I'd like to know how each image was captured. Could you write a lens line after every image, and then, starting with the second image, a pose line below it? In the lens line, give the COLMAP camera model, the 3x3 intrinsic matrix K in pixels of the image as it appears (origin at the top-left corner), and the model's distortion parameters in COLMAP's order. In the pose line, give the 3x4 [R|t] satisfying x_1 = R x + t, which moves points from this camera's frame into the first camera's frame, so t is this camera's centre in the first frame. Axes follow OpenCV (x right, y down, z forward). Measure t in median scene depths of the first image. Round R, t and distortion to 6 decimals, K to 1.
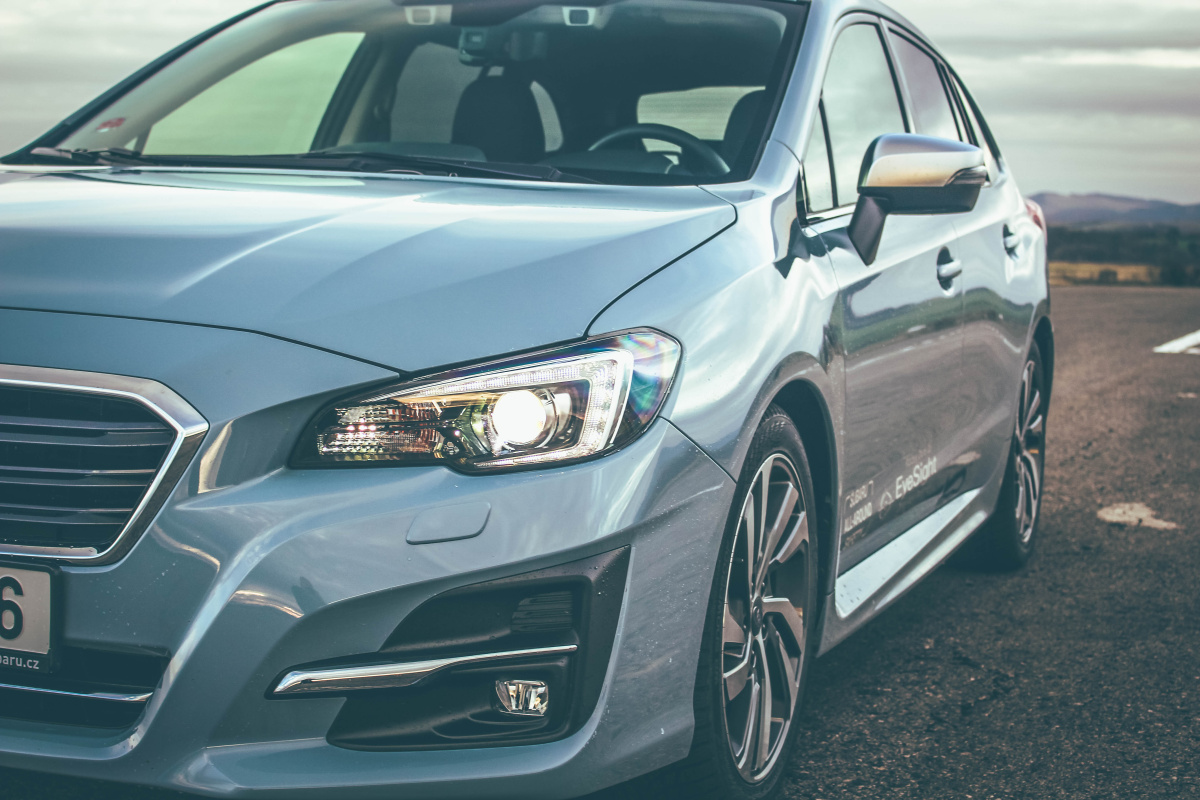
lens RADIAL K [[2093.6, 0, 600.5], [0, 2093.6, 399.2], [0, 0, 1]] dist [-0.080444, 0.000000]
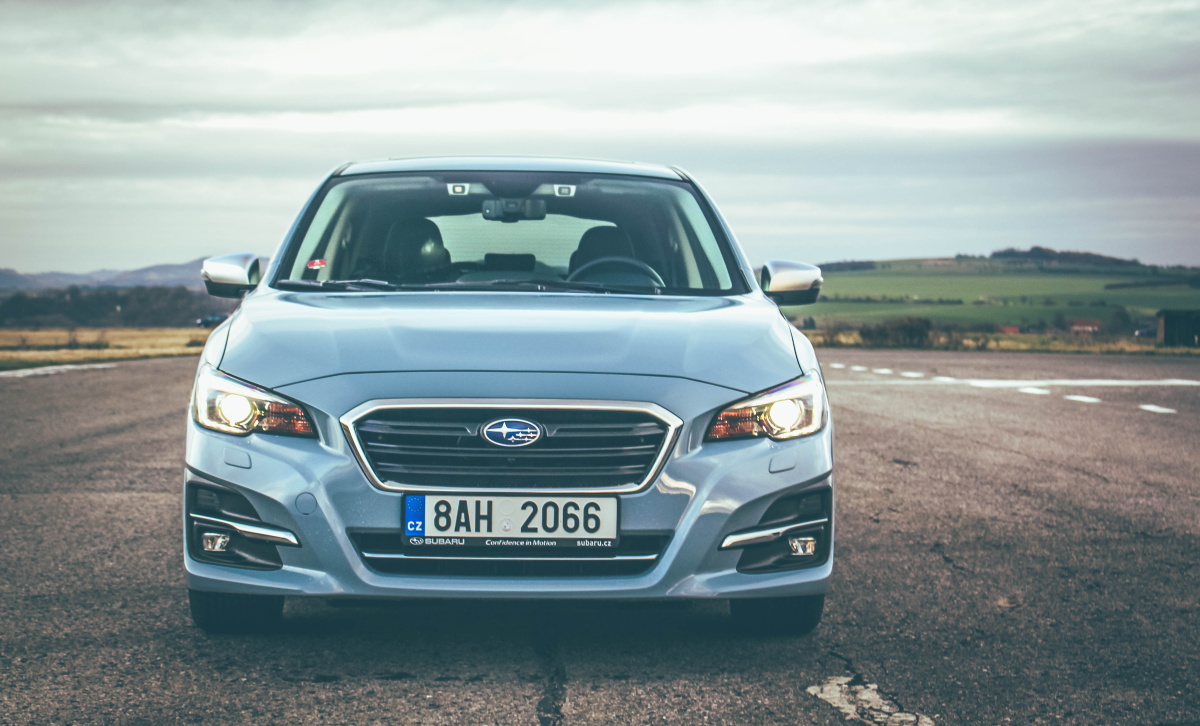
lens RADIAL K [[2281.4, 0, 599.7], [0, 2281.4, 362.2], [0, 0, 1]] dist [0.001856, 0.000000]
pose [[0.909535, -0.036945, 0.413981, -1.147215], [0.058046, 0.997571, -0.038501, 0.034179], [-0.411553, 0.059048, 0.909471, -0.994432]]
